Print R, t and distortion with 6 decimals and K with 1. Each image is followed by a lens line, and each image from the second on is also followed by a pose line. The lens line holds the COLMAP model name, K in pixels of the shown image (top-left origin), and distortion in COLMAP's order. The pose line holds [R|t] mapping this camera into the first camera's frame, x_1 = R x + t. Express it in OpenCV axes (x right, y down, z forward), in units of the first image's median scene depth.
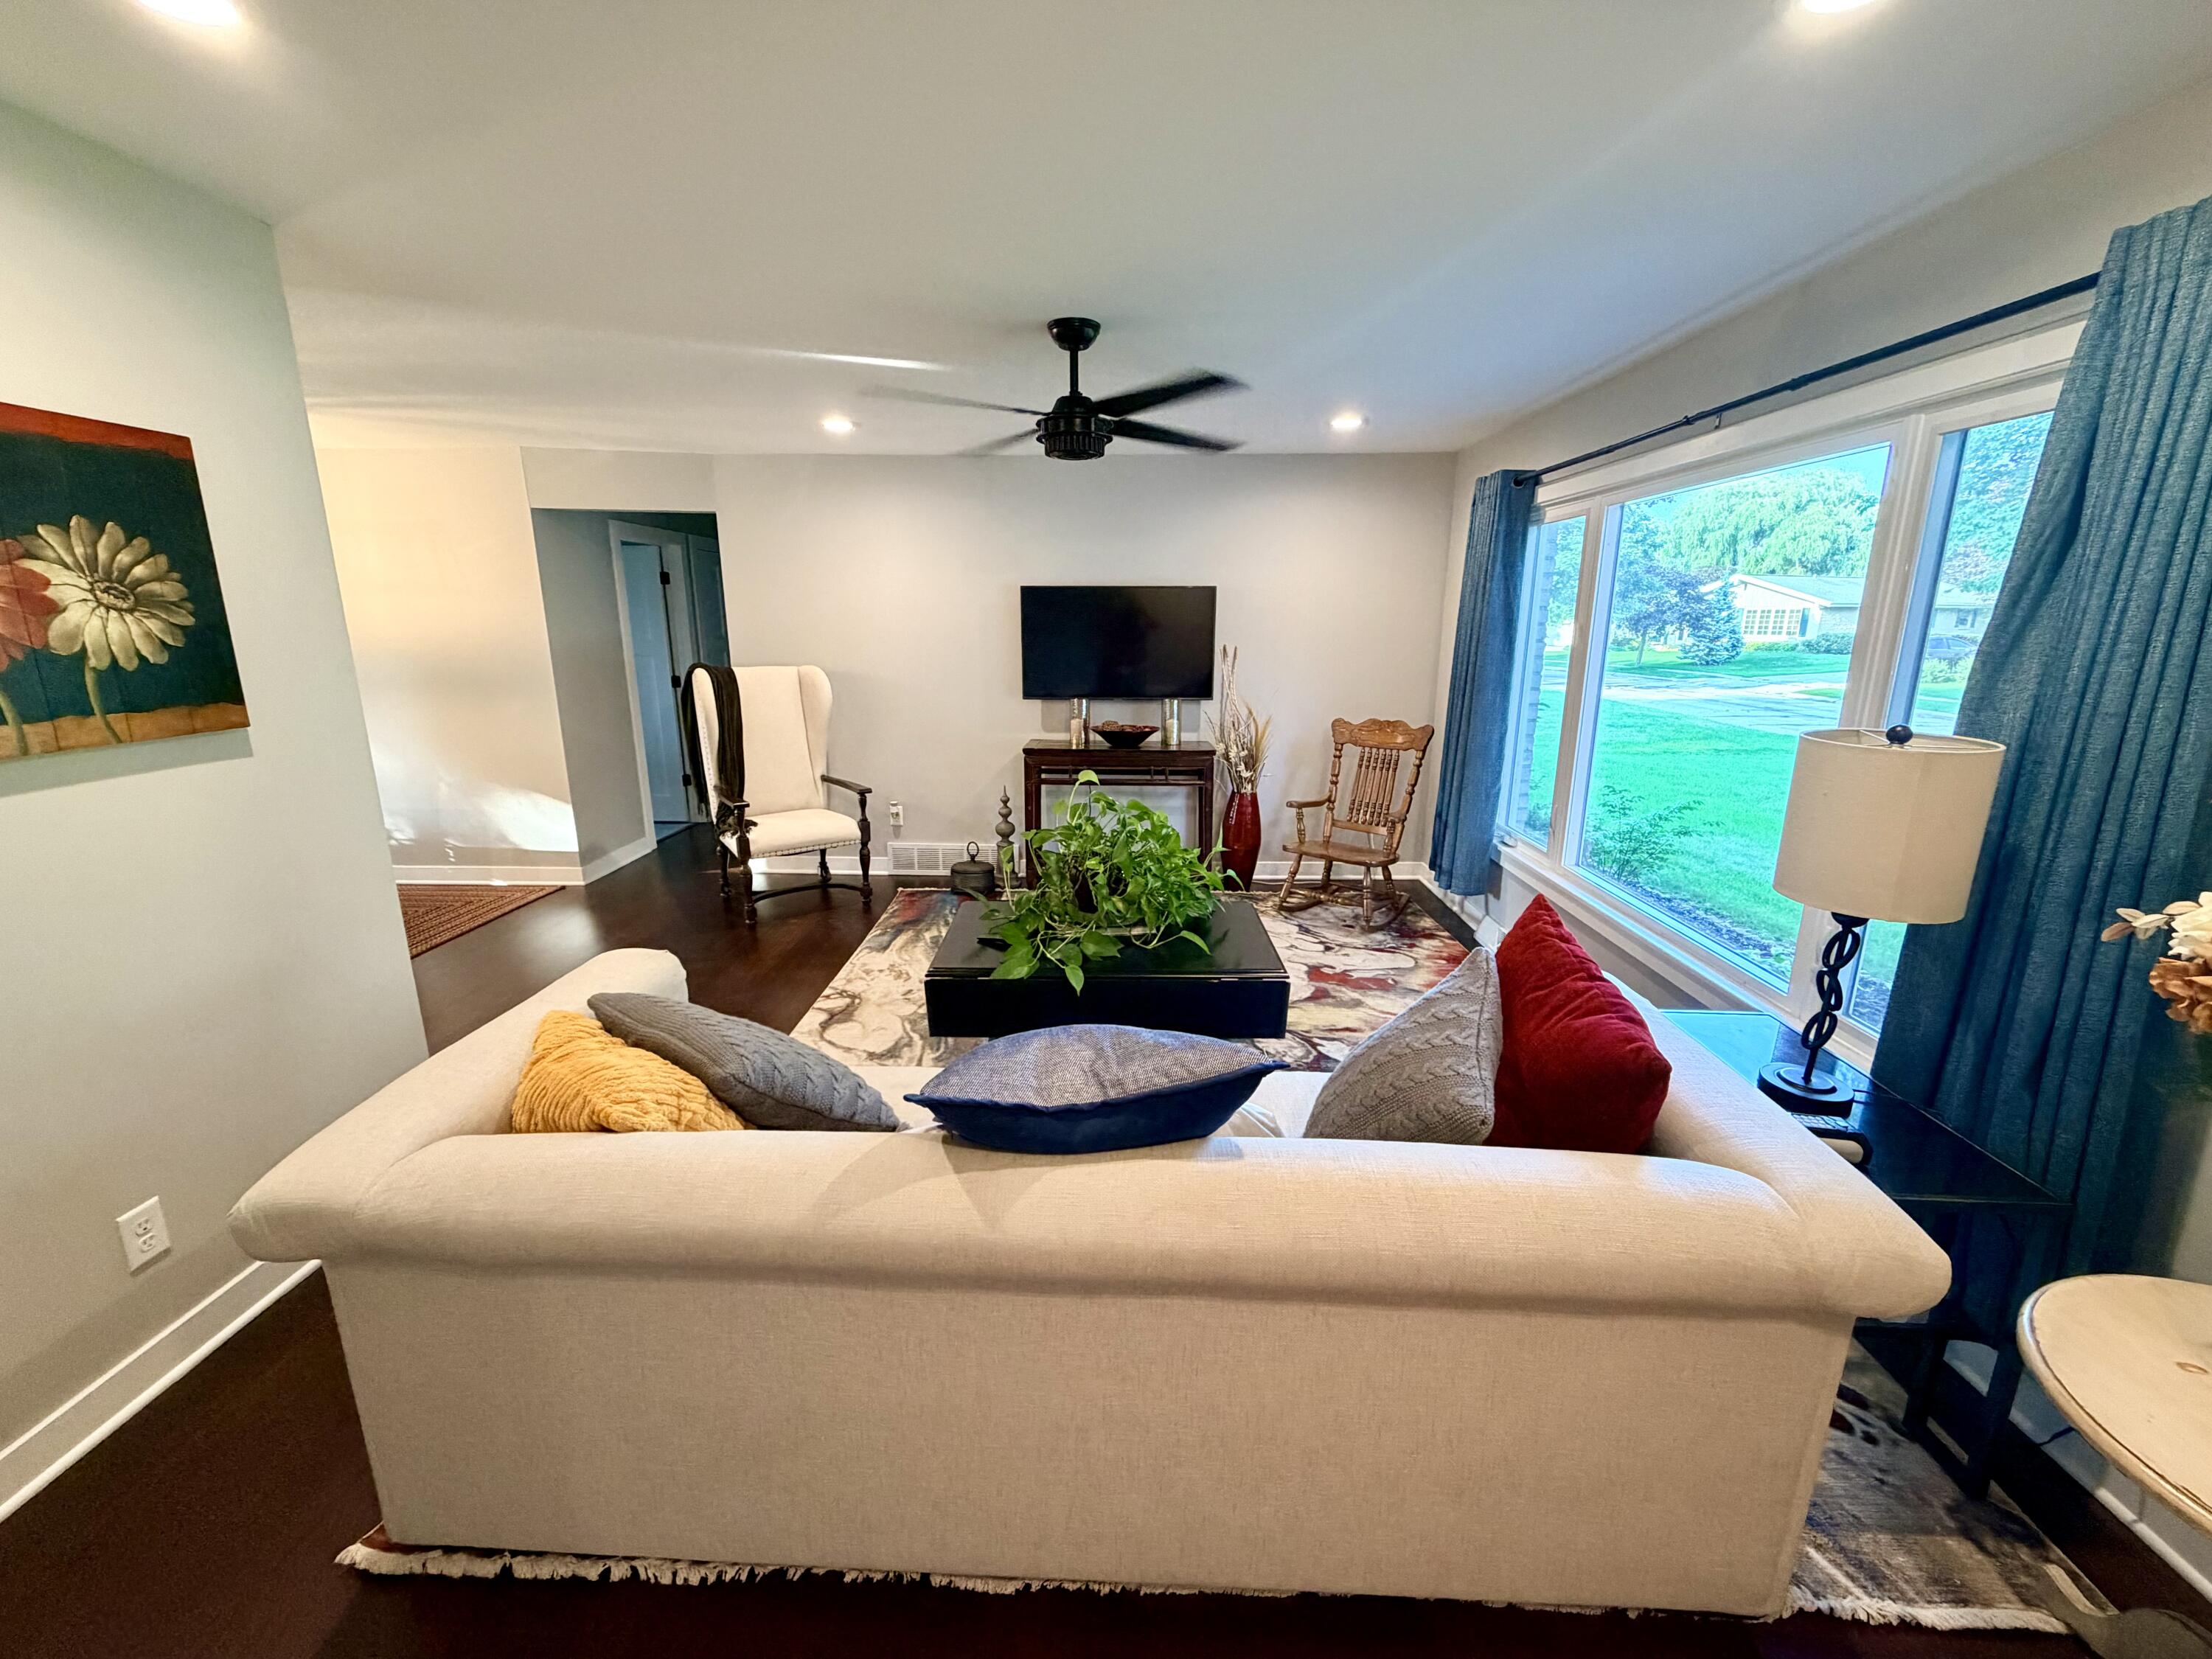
lens RADIAL K [[886.4, 0, 1105.0], [0, 886.4, 825.5], [0, 0, 1]] dist [-0.000278, -0.000005]
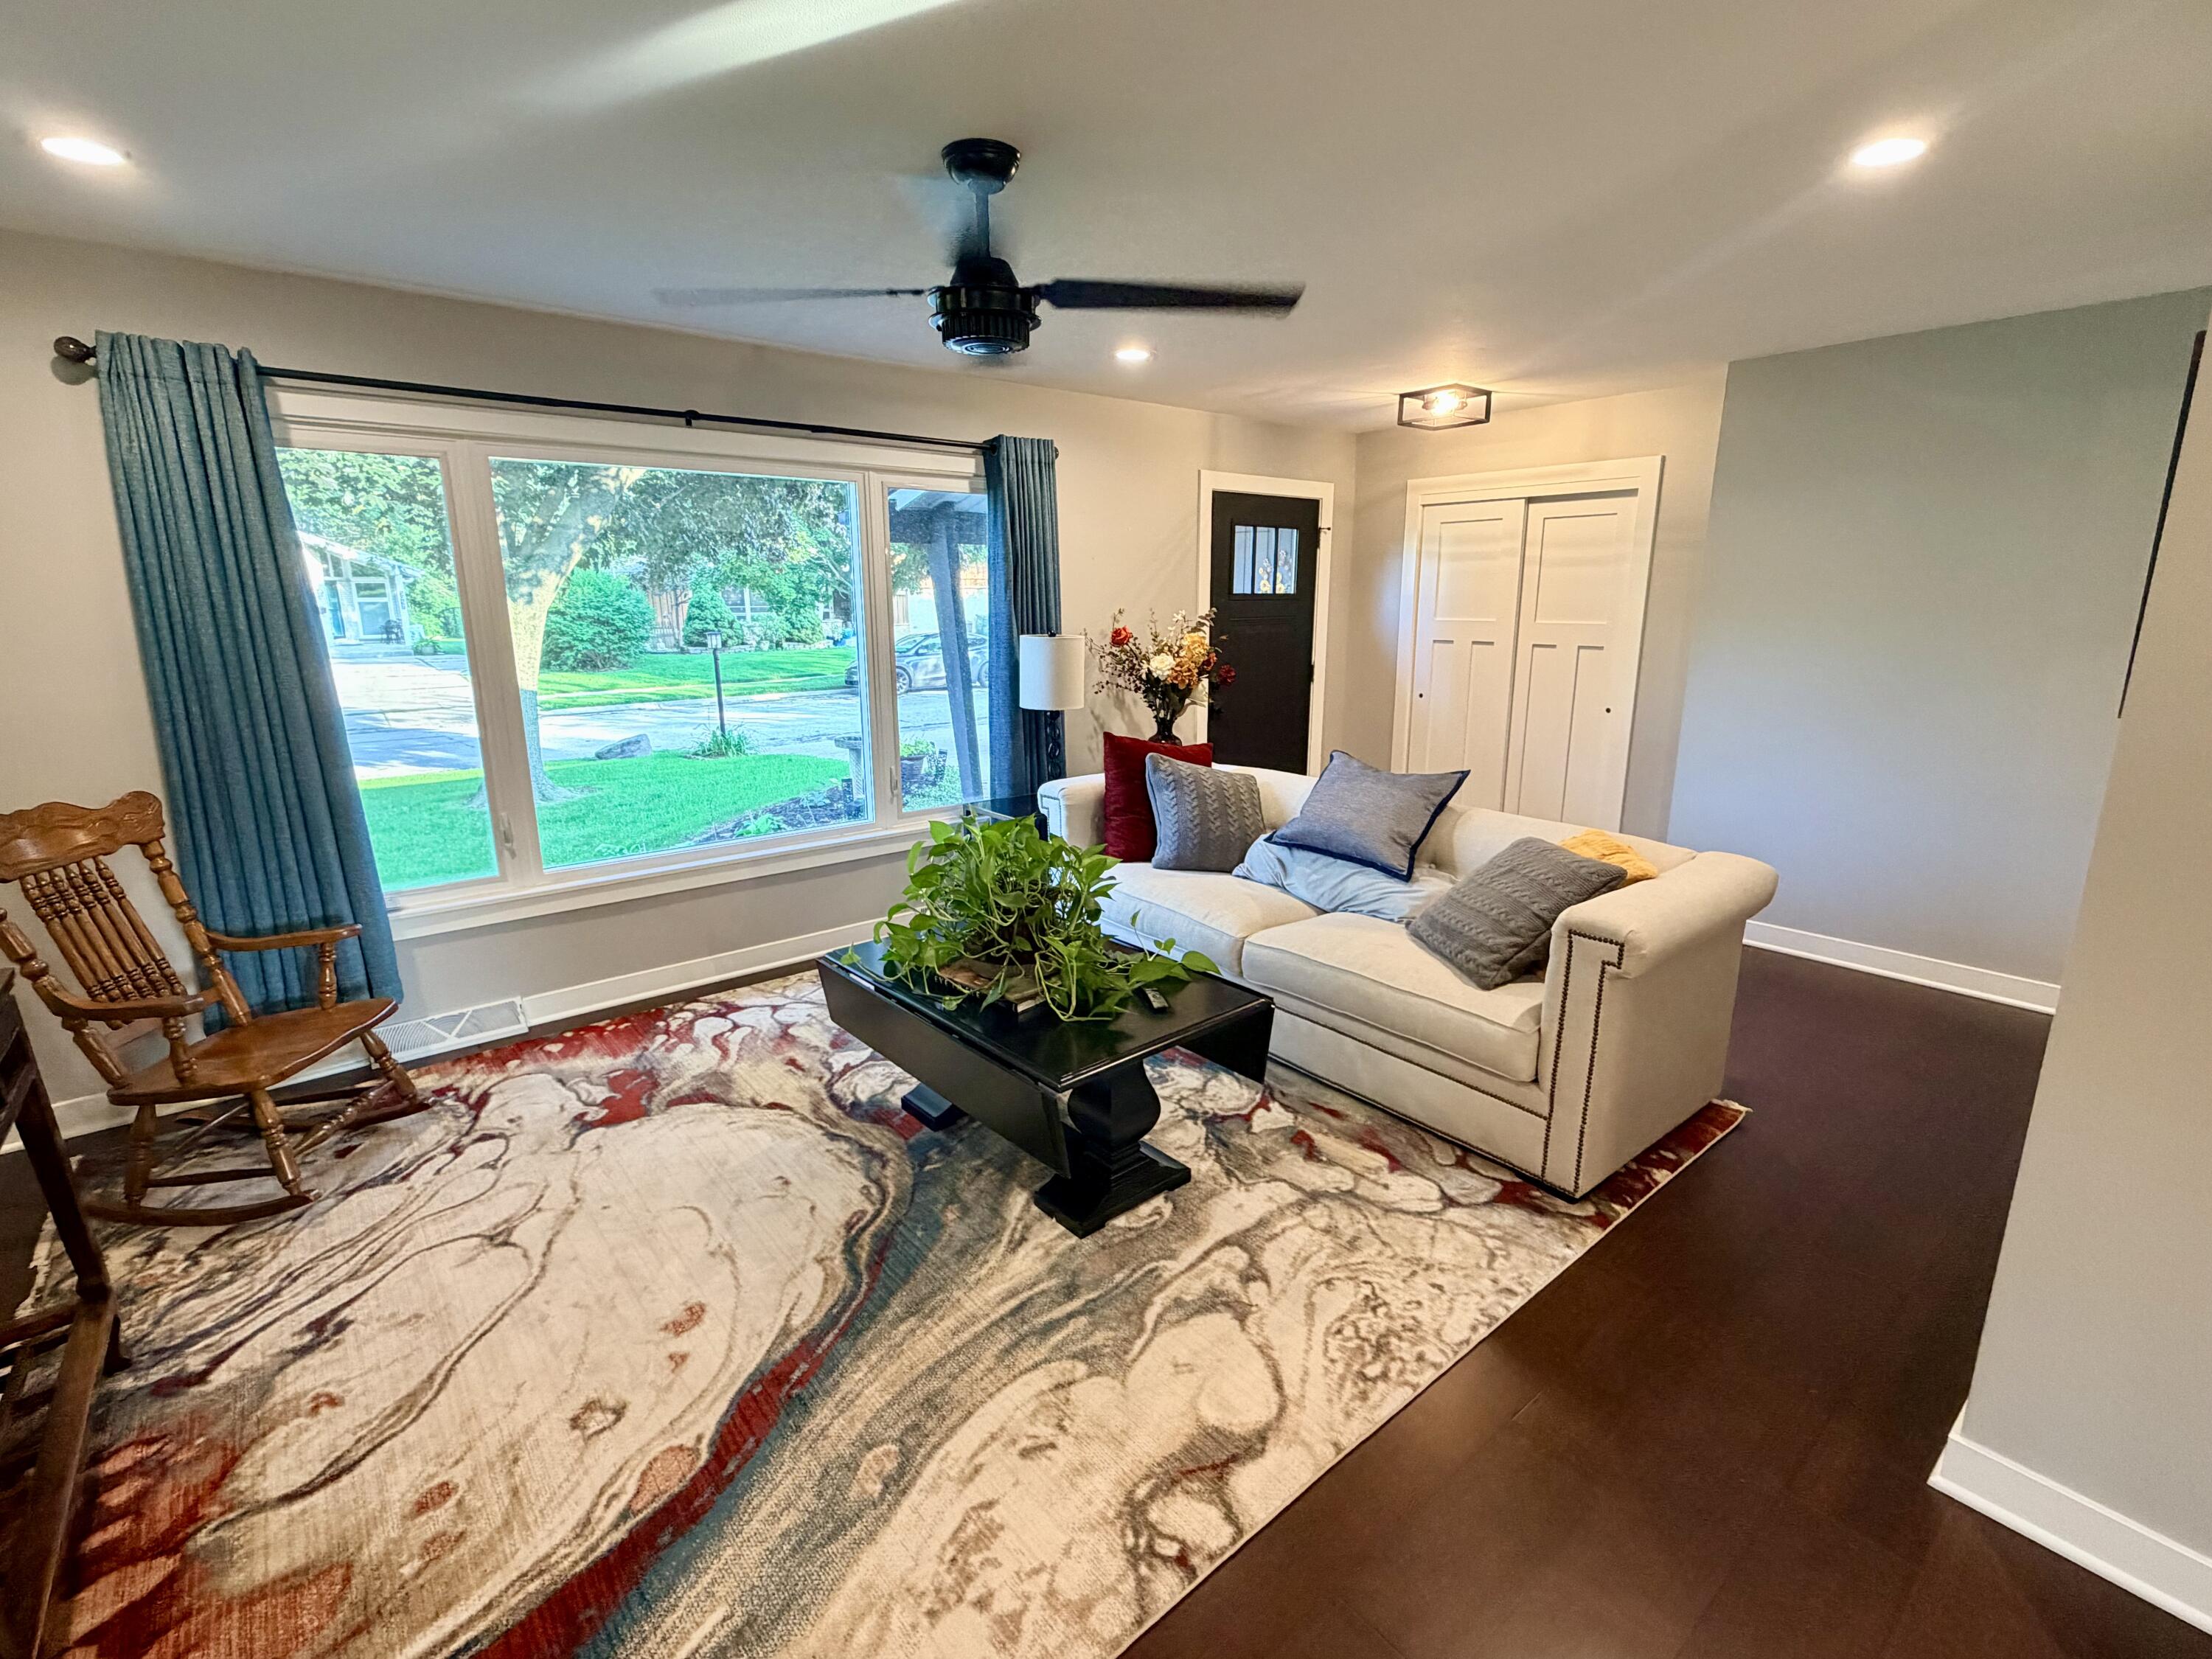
lens RADIAL K [[1009.9, 0, 1106.6], [0, 1009.9, 832.9], [0, 0, 1]] dist [0.000499, 0.000032]
pose [[-0.664979, -0.170480, 0.727144, -0.523879], [0.172196, 0.912373, 0.371381, -0.247585], [-0.726740, 0.372172, -0.577353, 1.092295]]
